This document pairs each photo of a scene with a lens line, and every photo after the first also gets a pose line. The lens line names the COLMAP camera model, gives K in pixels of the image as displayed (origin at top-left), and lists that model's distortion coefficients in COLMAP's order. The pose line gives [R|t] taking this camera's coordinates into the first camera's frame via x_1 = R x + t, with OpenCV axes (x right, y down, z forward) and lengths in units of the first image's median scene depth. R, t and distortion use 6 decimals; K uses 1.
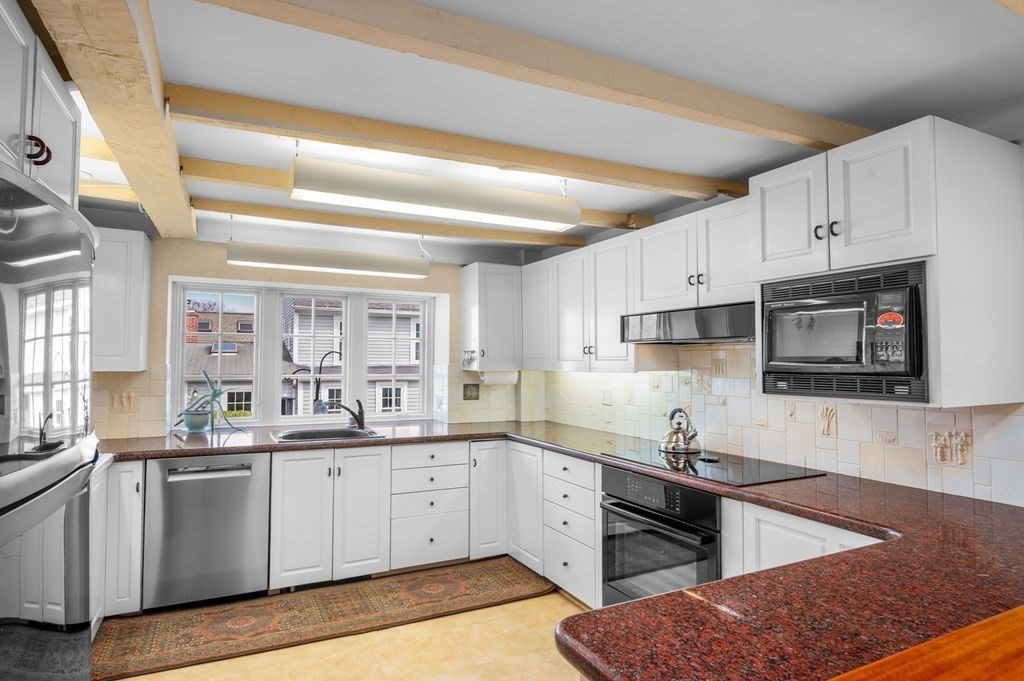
lens RADIAL K [[577.8, 0, 514.8], [0, 577.8, 348.1], [0, 0, 1]] dist [-0.002964, -0.000649]
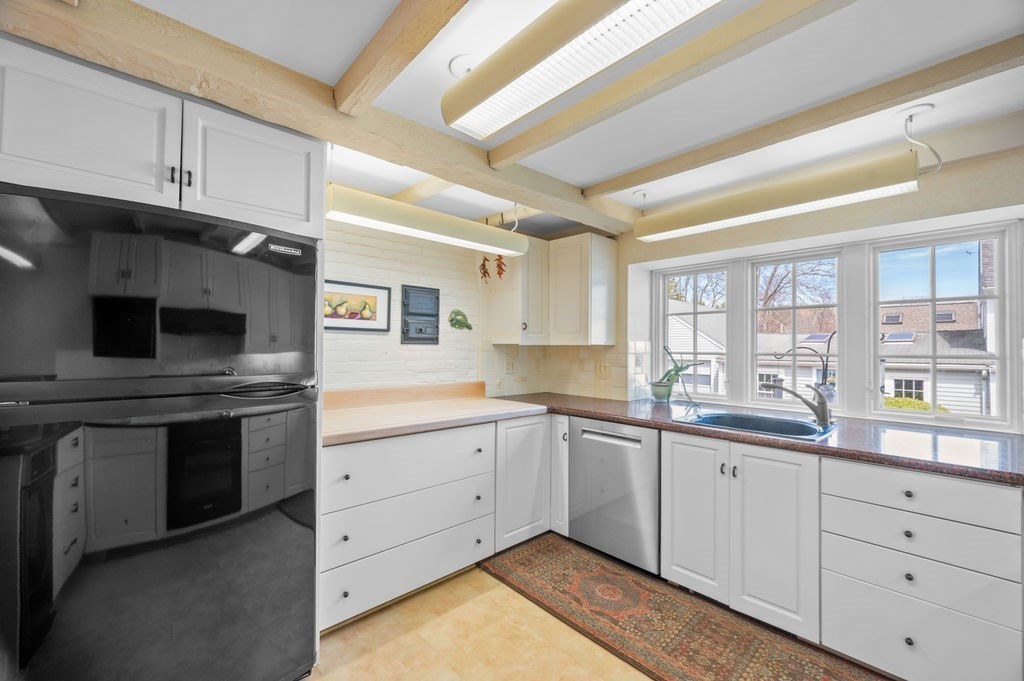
lens RADIAL K [[419.8, 0, 512.6], [0, 419.8, 341.1], [0, 0, 1]] dist [-0.000989, 0.000158]
pose [[0.273642, -0.018562, -0.961653, 0.162319], [0.014360, 0.999781, -0.015212, 0.040323], [0.961725, -0.009646, 0.273848, 0.551876]]
